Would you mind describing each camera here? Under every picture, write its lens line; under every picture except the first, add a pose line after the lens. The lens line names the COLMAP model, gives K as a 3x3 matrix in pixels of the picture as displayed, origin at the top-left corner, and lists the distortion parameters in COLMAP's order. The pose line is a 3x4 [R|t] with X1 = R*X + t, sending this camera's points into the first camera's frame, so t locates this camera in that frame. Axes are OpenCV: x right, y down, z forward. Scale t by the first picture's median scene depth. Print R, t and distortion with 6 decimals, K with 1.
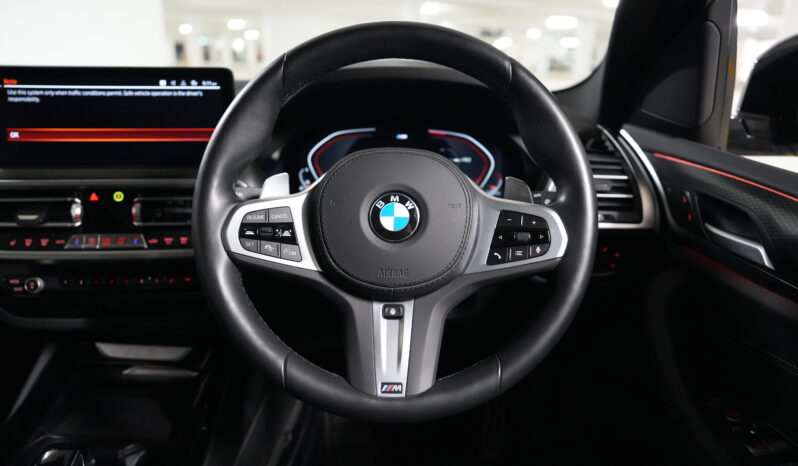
lens RADIAL K [[545.5, 0, 394.5], [0, 545.5, 235.1], [0, 0, 1]] dist [-0.093789, 0.035150]
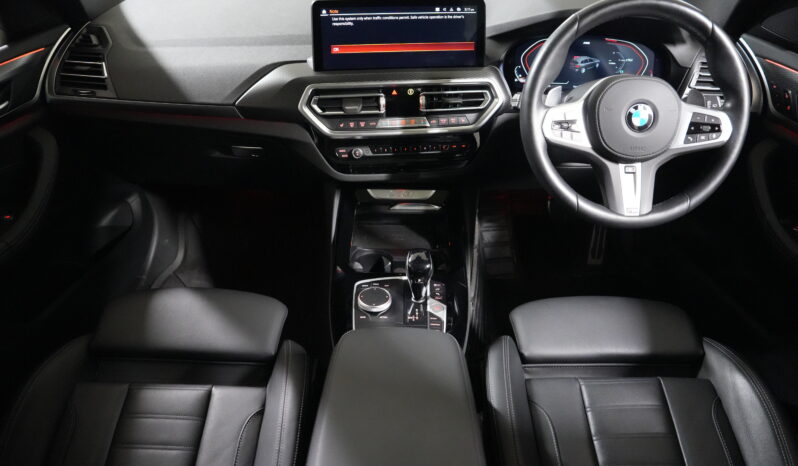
lens RADIAL K [[545.5, 0, 397.6], [0, 545.5, 233.1], [0, 0, 1]] dist [-0.093789, 0.035150]
pose [[0.999790, -0.012342, -0.016366, -0.544377], [0.016525, 0.957697, 0.287304, -0.131959], [0.012128, -0.287514, 0.957699, -0.564636]]
